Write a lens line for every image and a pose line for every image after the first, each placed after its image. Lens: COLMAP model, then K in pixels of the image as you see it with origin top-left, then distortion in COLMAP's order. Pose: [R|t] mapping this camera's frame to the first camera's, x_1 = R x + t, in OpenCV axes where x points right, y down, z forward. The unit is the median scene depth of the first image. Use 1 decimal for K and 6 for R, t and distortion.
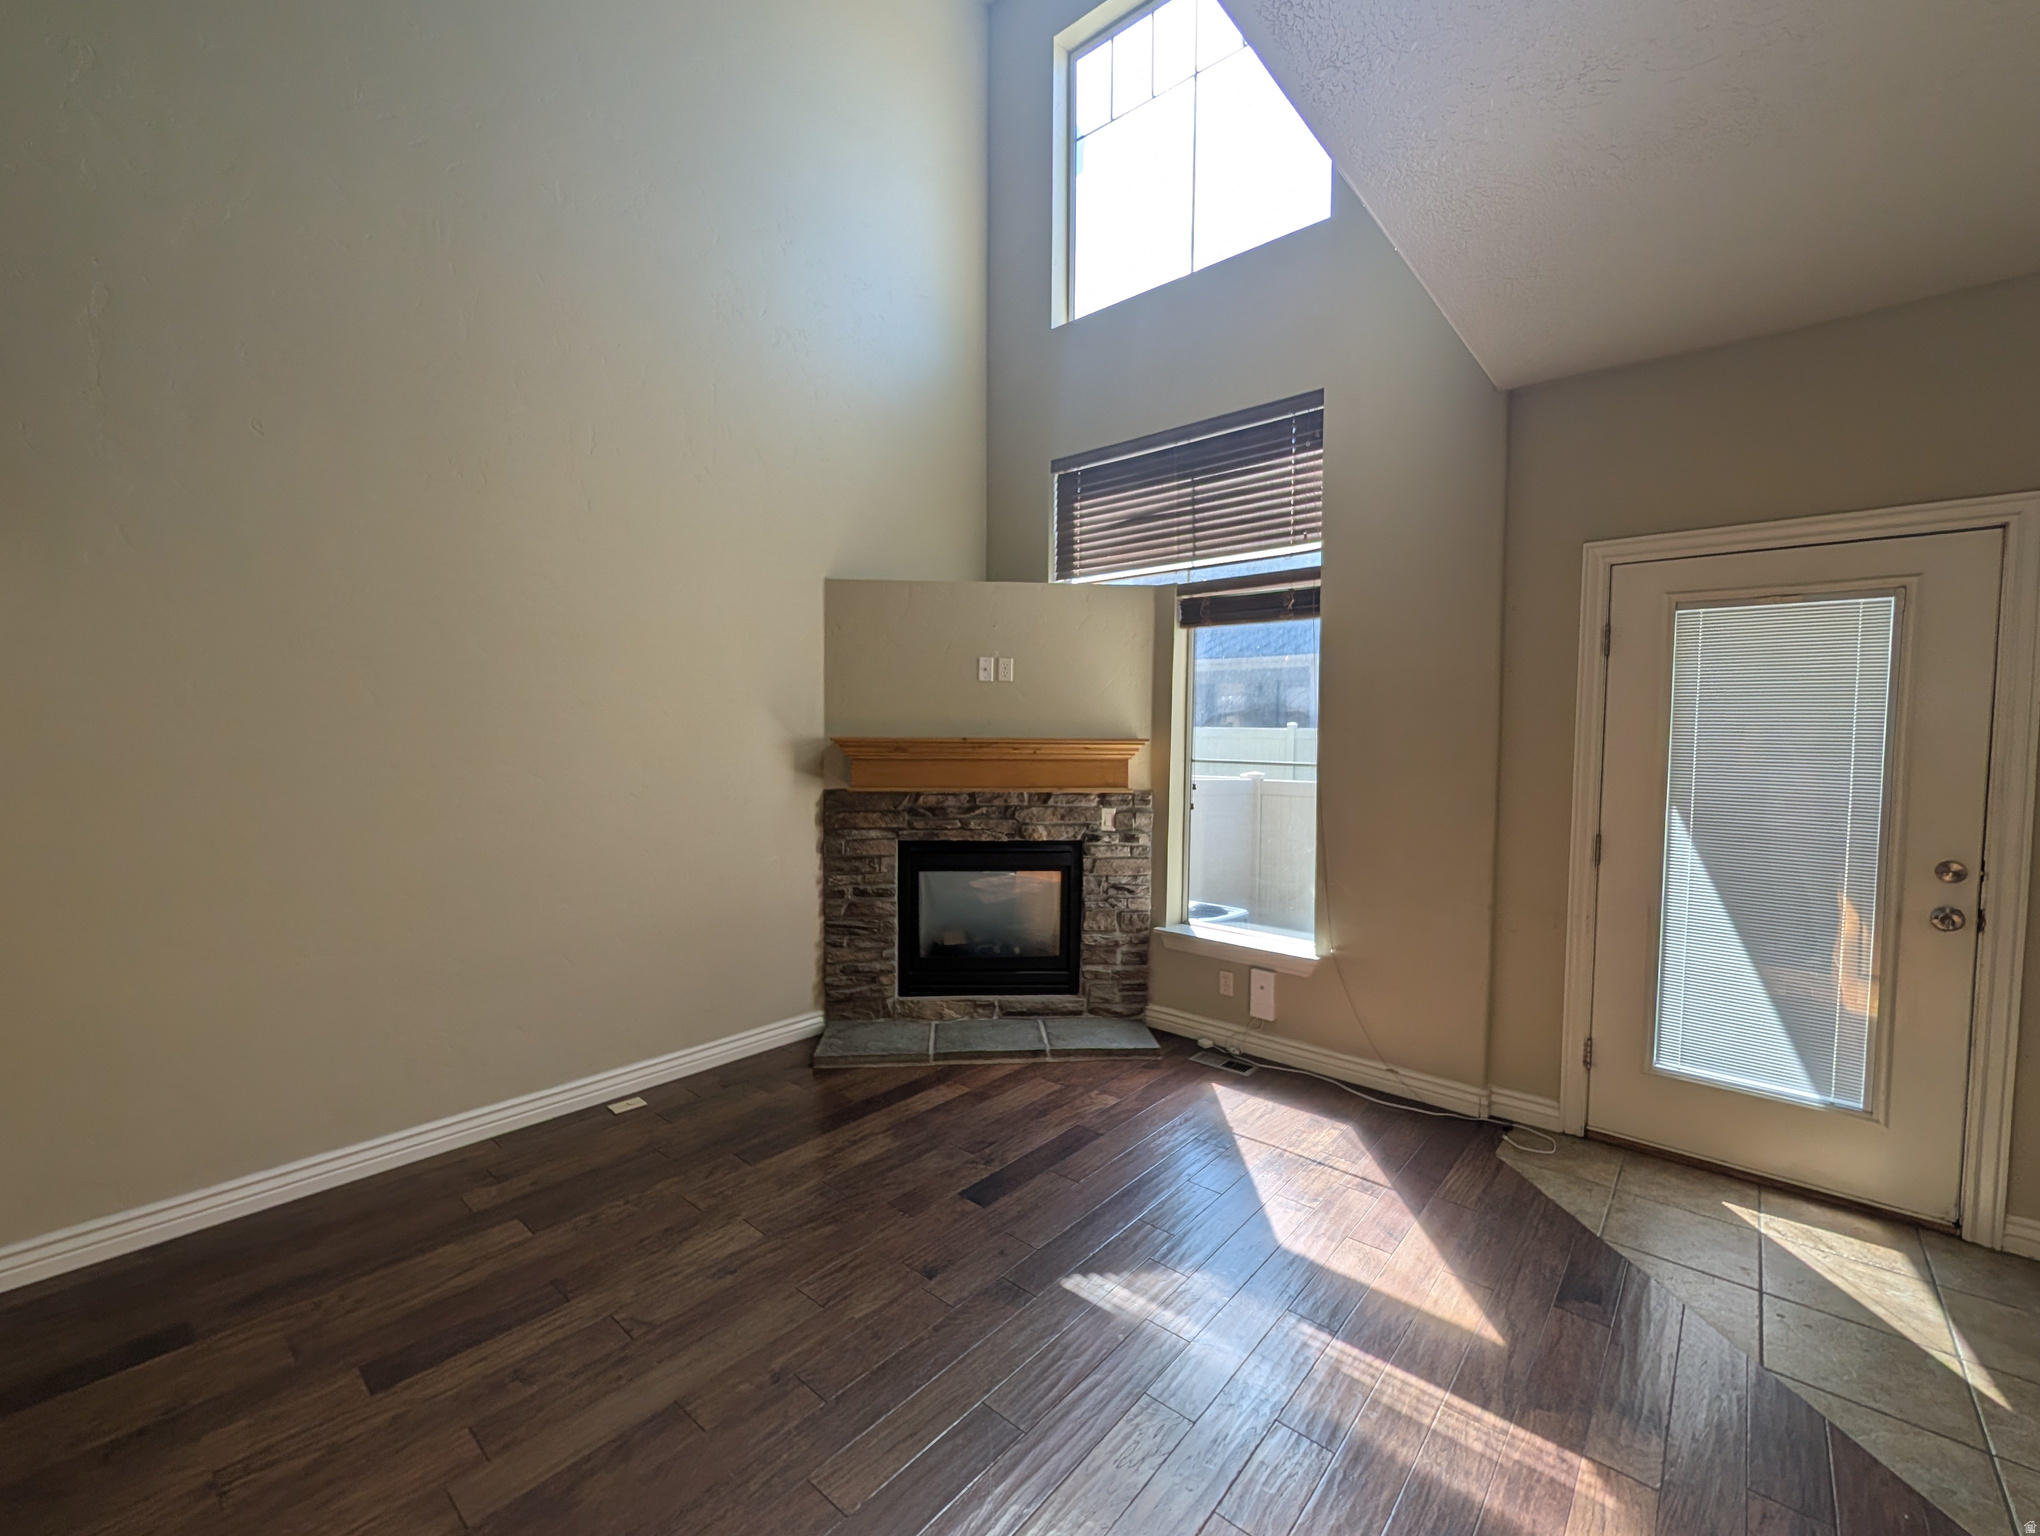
lens RADIAL K [[844.6, 0, 1020.0], [0, 844.6, 768.0], [0, 0, 1]] dist [0.000609, -0.000282]
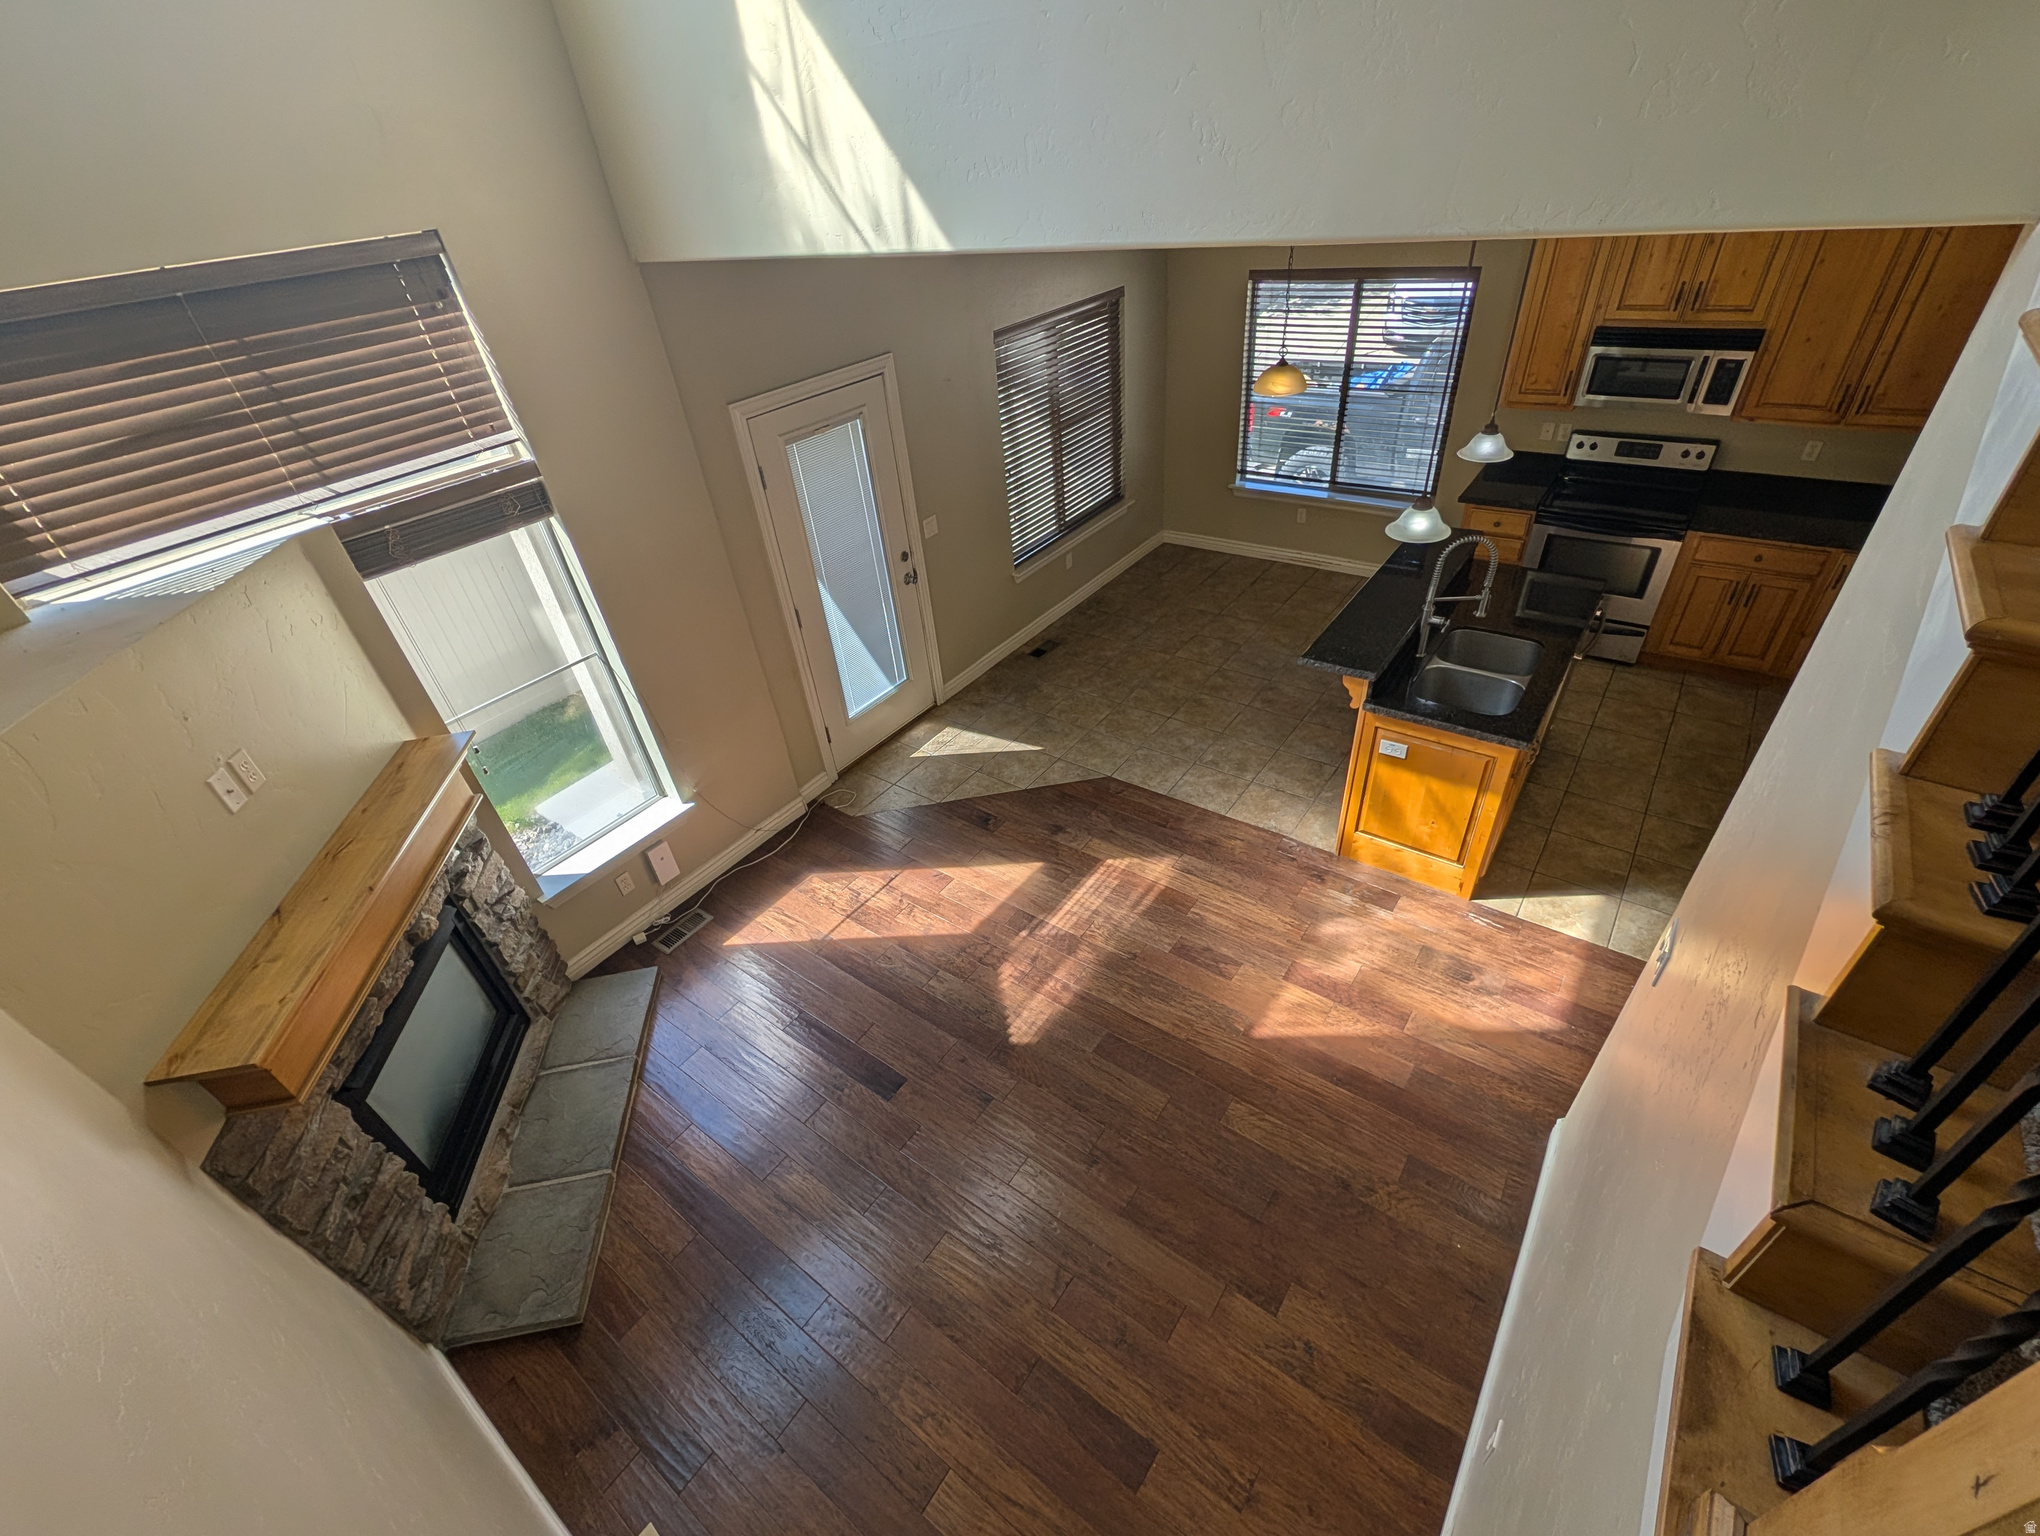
lens RADIAL K [[858.5, 0, 1005.4], [0, 858.5, 789.4], [0, 0, 1]] dist [-0.000212, -0.000425]
pose [[-0.065939, -0.604249, 0.794062, -0.838742], [0.140324, 0.782270, 0.606929, -0.621701], [-0.987908, 0.151446, 0.033209, 0.733873]]
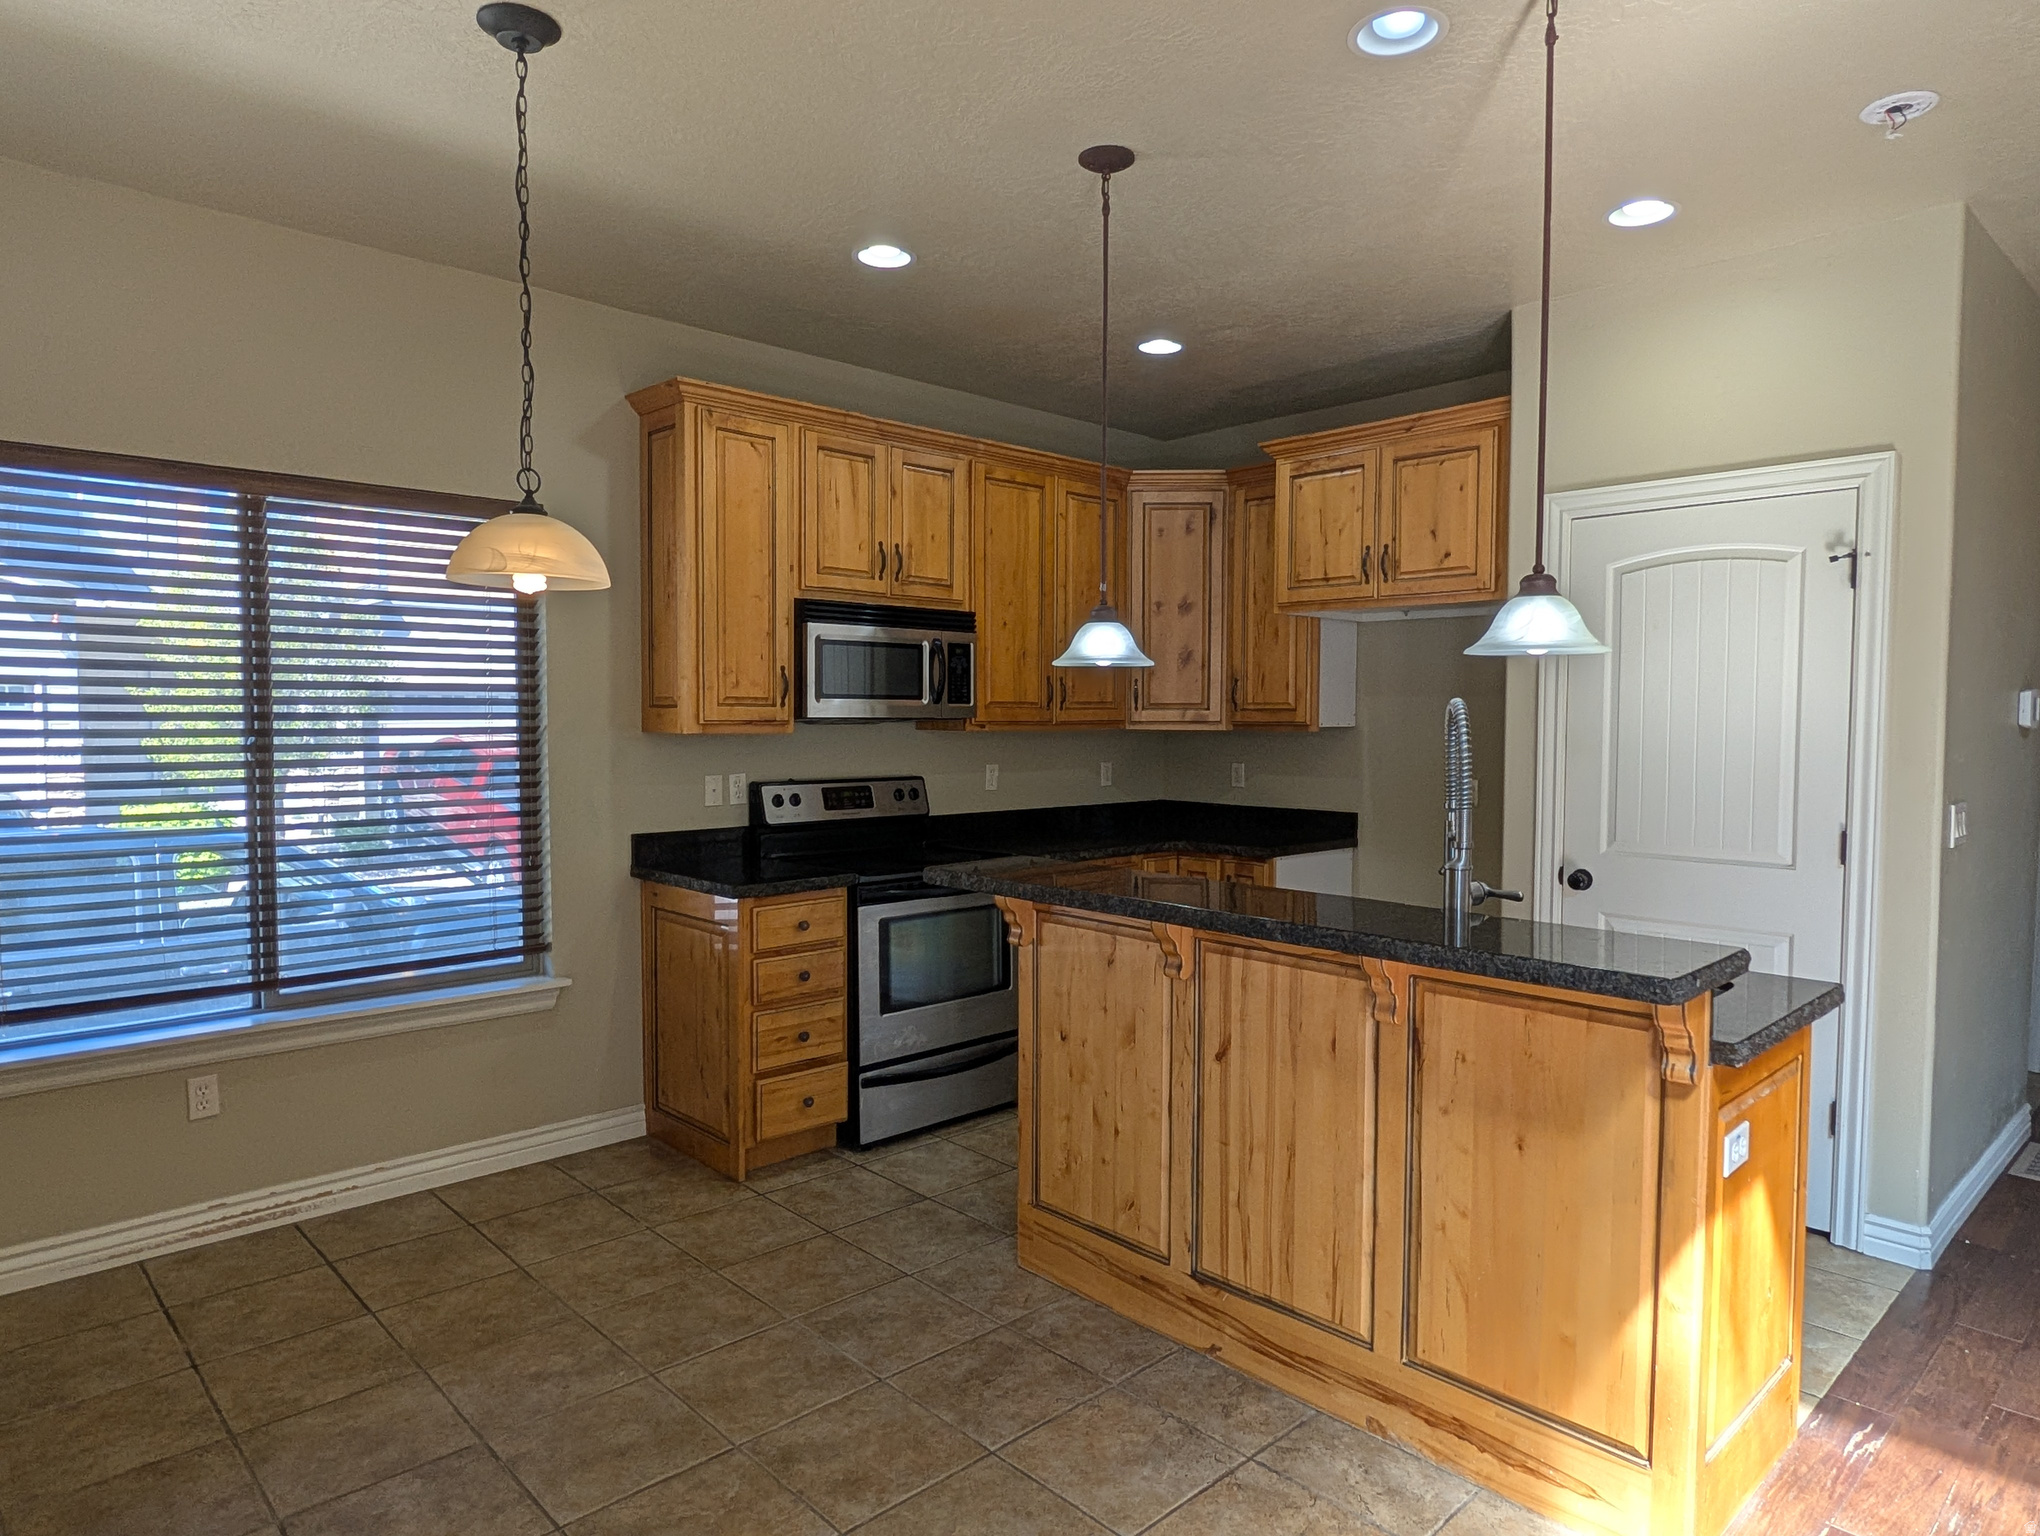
lens RADIAL K [[1237.6, 0, 1020.0], [0, 1237.6, 768.0], [0, 0, 1]] dist [0.004682, -0.000377]
pose [[-0.994842, -0.017677, 0.099882, 0.704214], [-0.008755, 0.995987, 0.089069, -0.023893], [-0.101055, 0.087735, -0.991005, 0.960827]]
